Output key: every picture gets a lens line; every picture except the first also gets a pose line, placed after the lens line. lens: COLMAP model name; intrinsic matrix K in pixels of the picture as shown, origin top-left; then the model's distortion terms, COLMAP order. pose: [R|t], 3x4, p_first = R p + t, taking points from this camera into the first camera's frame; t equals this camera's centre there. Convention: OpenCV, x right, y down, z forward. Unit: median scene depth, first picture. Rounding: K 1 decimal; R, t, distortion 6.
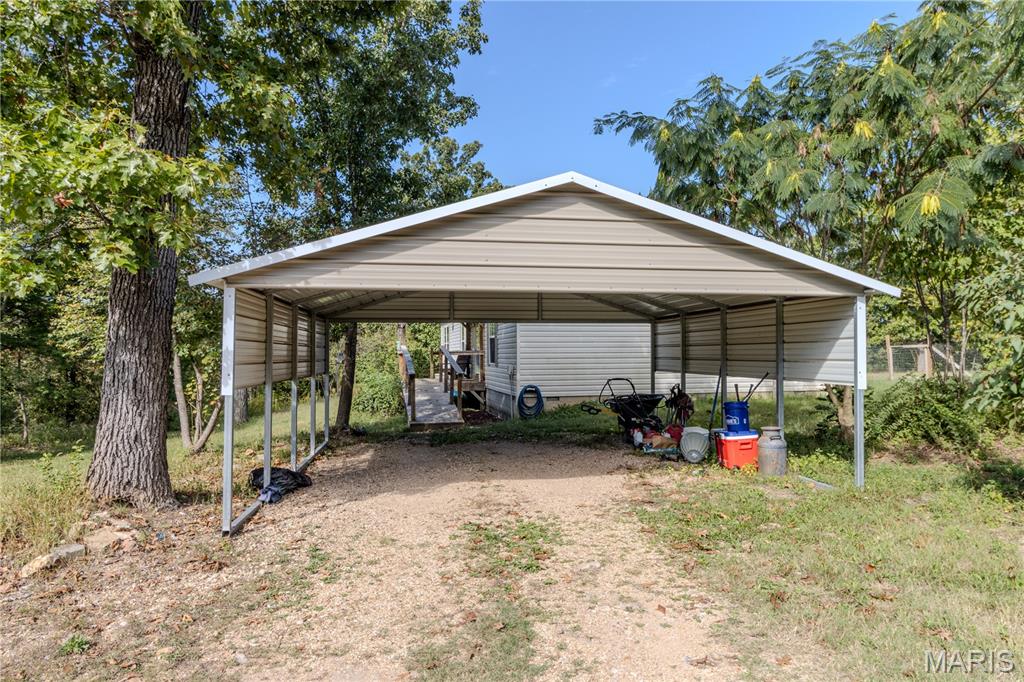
lens RADIAL K [[643.5, 0, 512.0], [0, 643.5, 341.0], [0, 0, 1]] dist [0.003127, -0.001044]
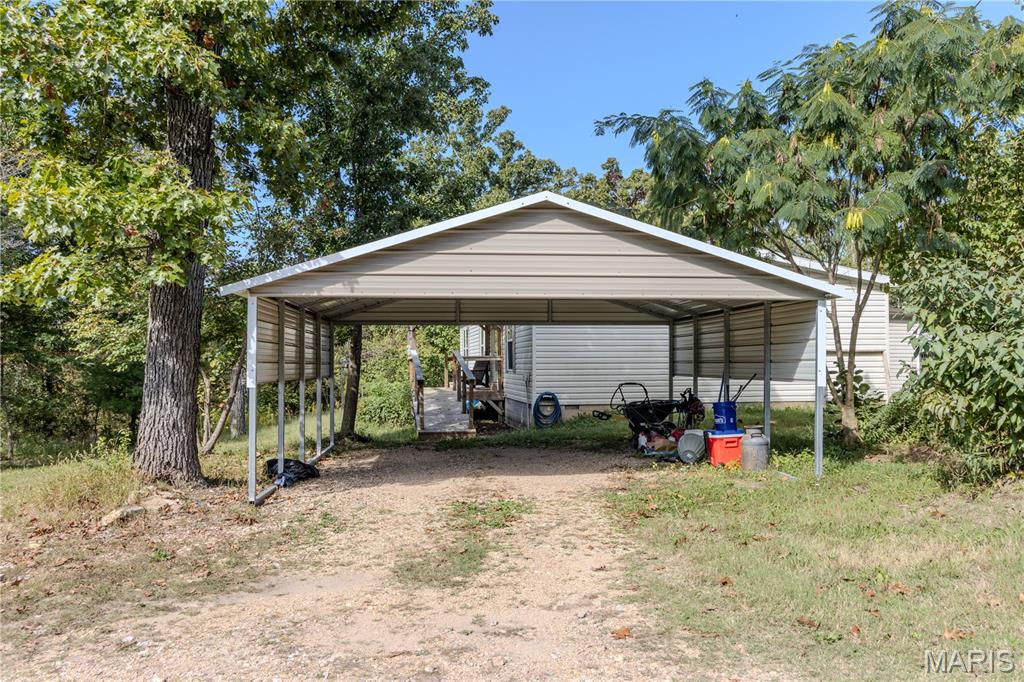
lens RADIAL K [[858.7, 0, 505.0], [0, 858.7, 374.5], [0, 0, 1]] dist [0.008890, 0.014893]
pose [[0.997053, 0.001652, -0.076699, 0.091309], [0.000691, 0.999534, 0.030506, 0.007682], [0.076714, -0.030469, 0.996587, -0.341856]]
